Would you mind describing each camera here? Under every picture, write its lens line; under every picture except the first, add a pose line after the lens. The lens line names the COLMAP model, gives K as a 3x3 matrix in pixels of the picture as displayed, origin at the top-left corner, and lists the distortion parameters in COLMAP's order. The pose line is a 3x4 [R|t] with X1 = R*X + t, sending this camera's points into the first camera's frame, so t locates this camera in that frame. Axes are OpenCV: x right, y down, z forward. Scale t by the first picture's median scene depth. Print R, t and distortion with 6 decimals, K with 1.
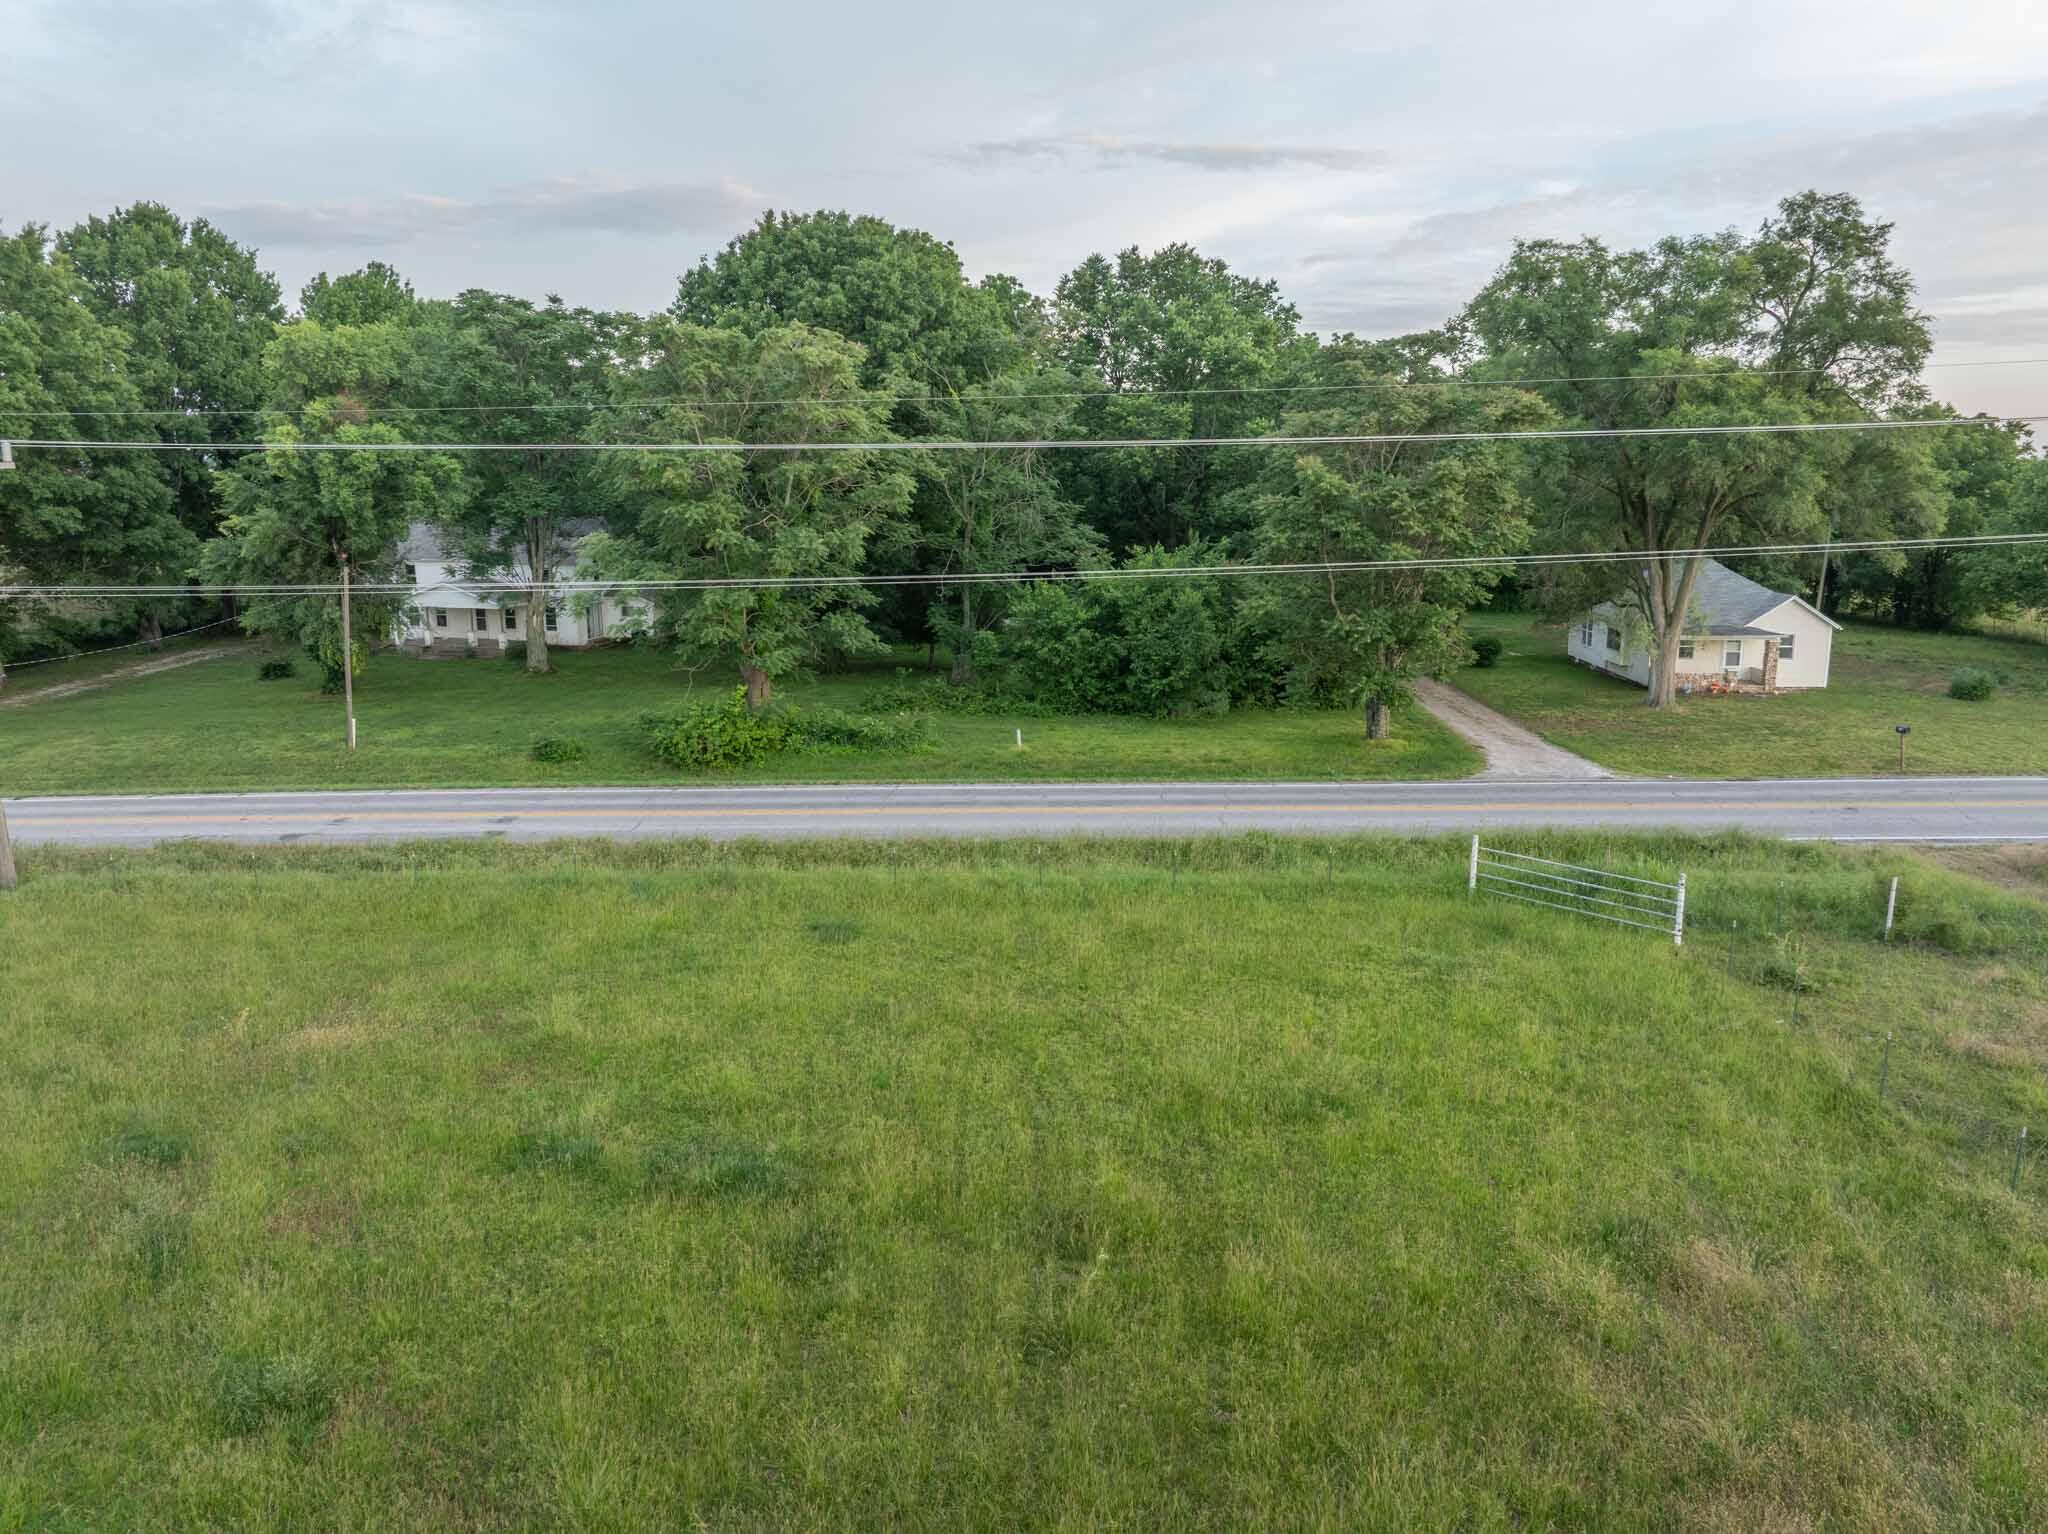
lens RADIAL K [[1444.9, 0, 1027.8], [0, 1444.9, 764.6], [0, 0, 1]] dist [-0.040554, 0.015377]
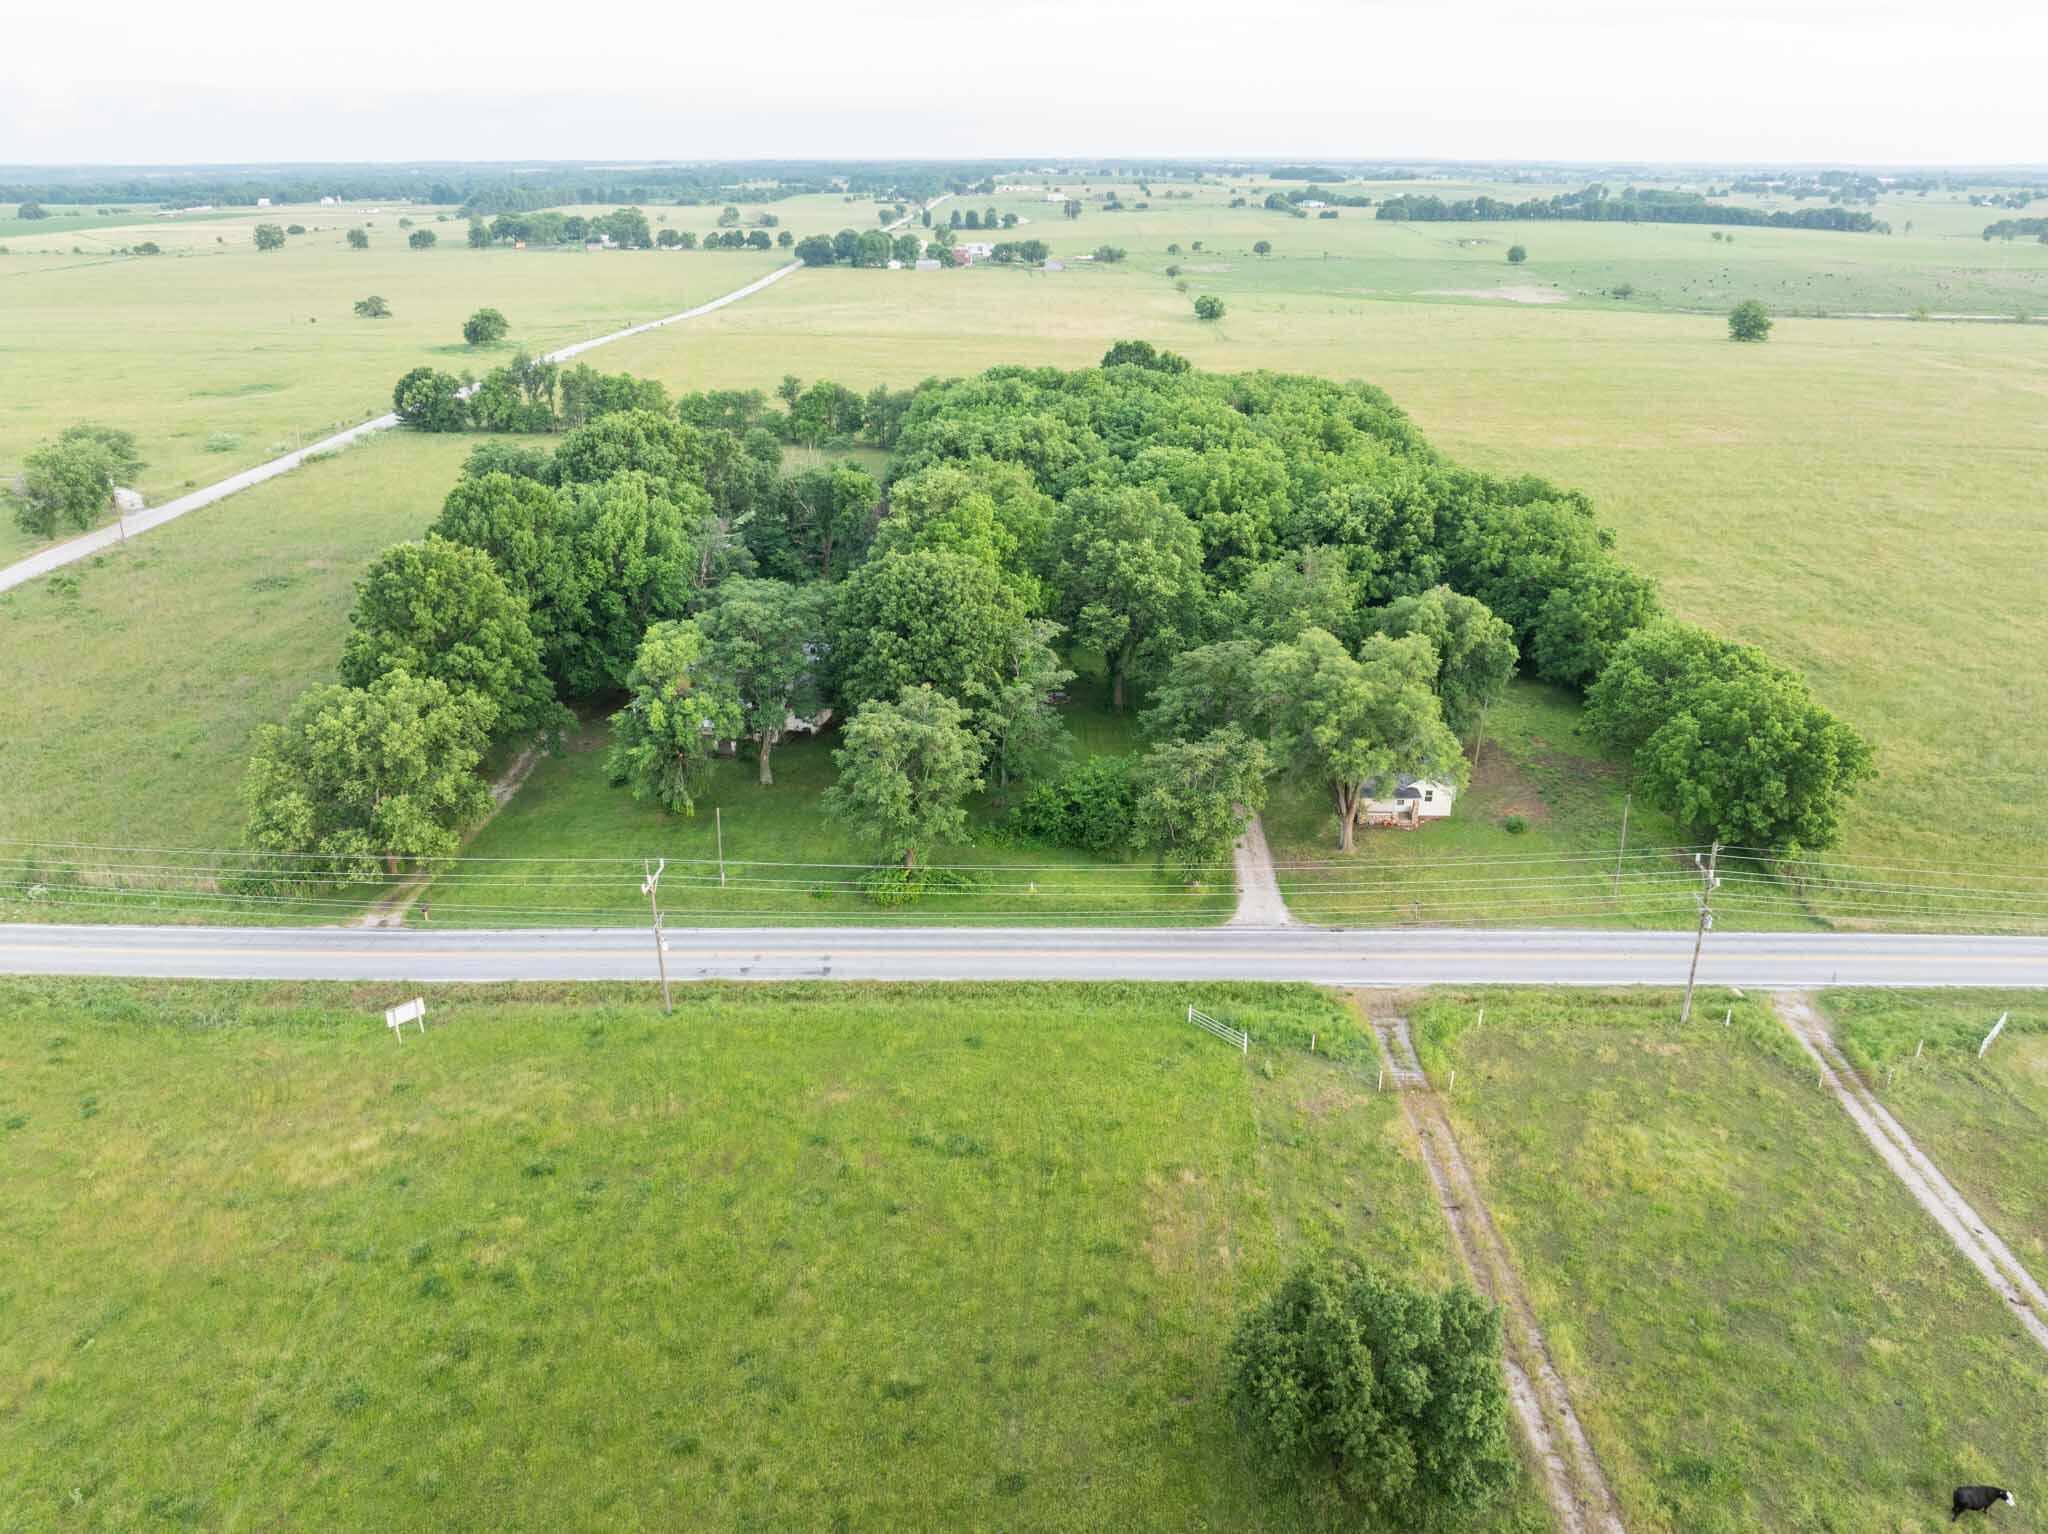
lens RADIAL K [[1444.9, 0, 1021.9], [0, 1444.9, 766.6], [0, 0, 1]] dist [-0.040554, 0.015377]
pose [[0.999985, -0.003165, -0.004545, -0.028924], [0.003998, 0.980416, 0.196898, -1.656164], [0.003833, -0.196913, 0.980413, -2.938578]]
